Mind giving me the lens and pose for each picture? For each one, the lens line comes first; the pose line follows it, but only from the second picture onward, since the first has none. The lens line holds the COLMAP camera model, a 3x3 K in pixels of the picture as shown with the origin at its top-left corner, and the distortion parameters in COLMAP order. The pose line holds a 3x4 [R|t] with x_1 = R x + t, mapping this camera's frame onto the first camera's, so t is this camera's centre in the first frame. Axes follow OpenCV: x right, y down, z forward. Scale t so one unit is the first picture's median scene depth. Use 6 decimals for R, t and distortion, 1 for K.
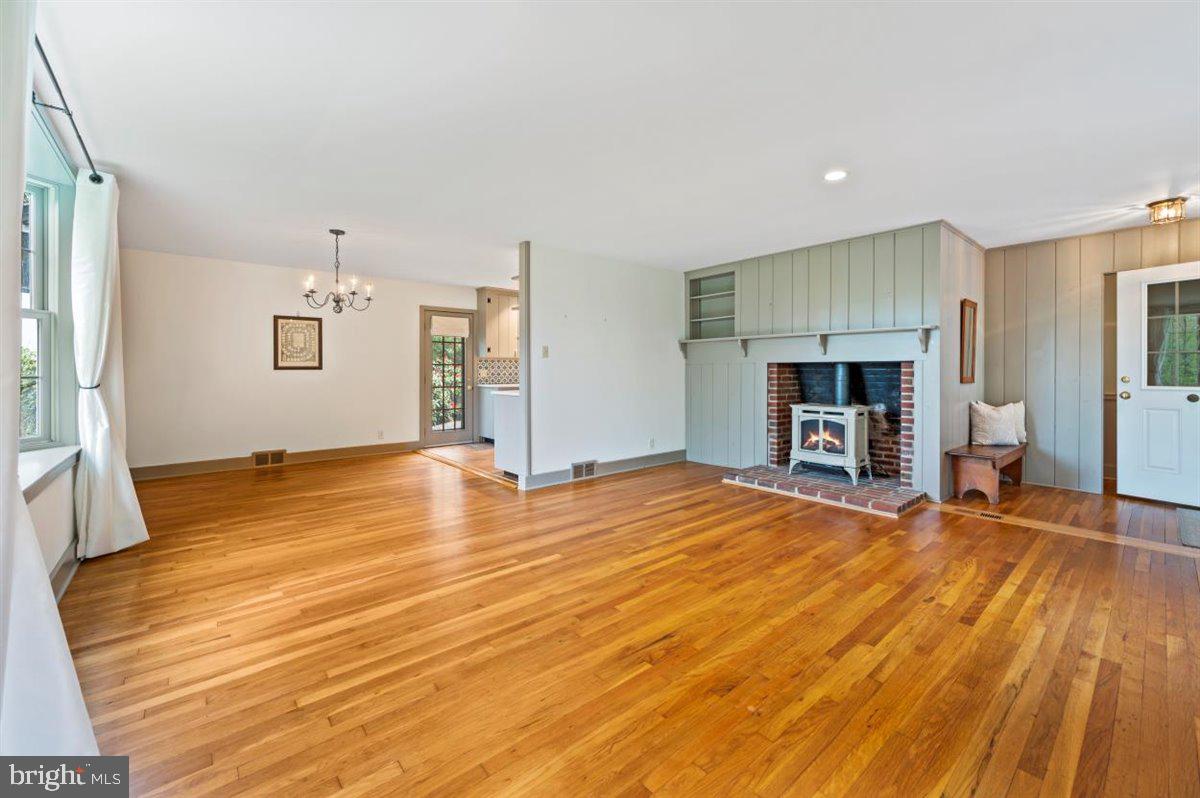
lens RADIAL K [[491.2, 0, 601.9], [0, 491.2, 371.1], [0, 0, 1]] dist [0.001060, 0.000270]
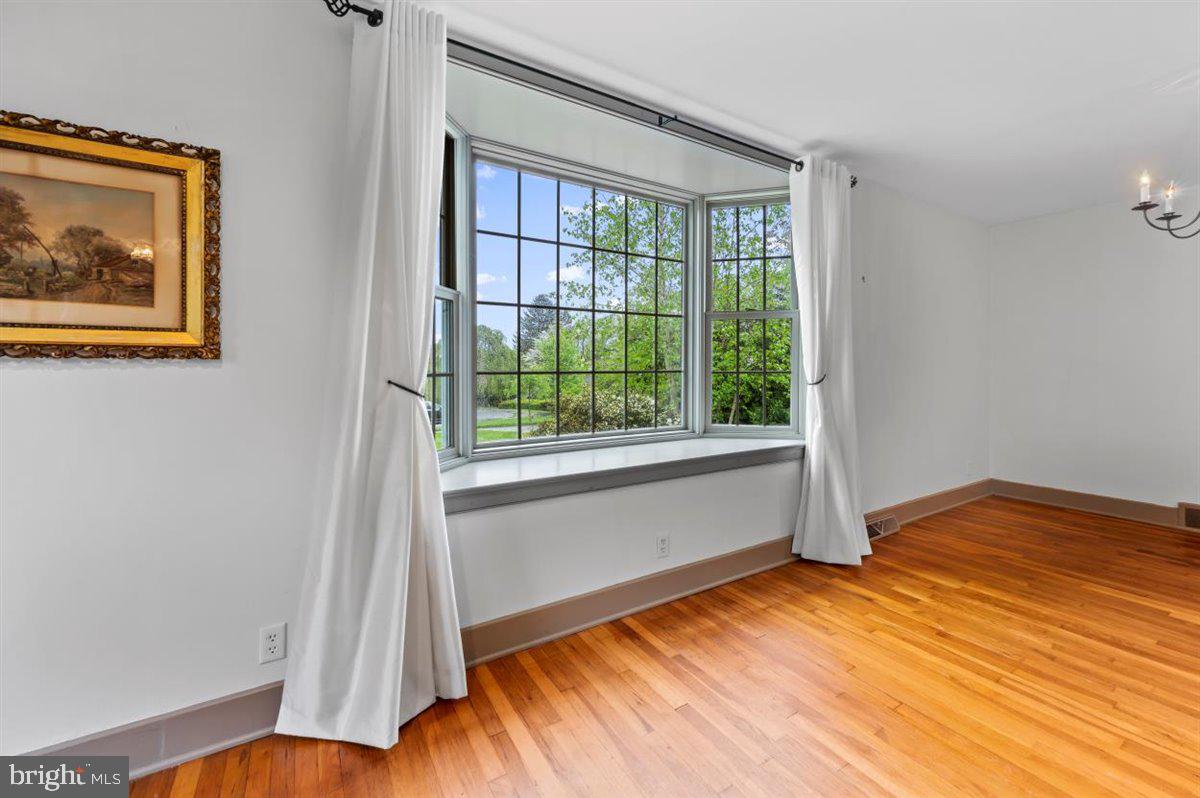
lens RADIAL K [[484.6, 0, 598.8], [0, 484.6, 369.7], [0, 0, 1]] dist [0.001730, 0.000235]
pose [[-0.150641, 0.005984, -0.988570, -0.021883], [-0.001418, 0.999979, 0.006269, 0.000468], [0.988588, 0.002347, -0.150629, 0.539038]]
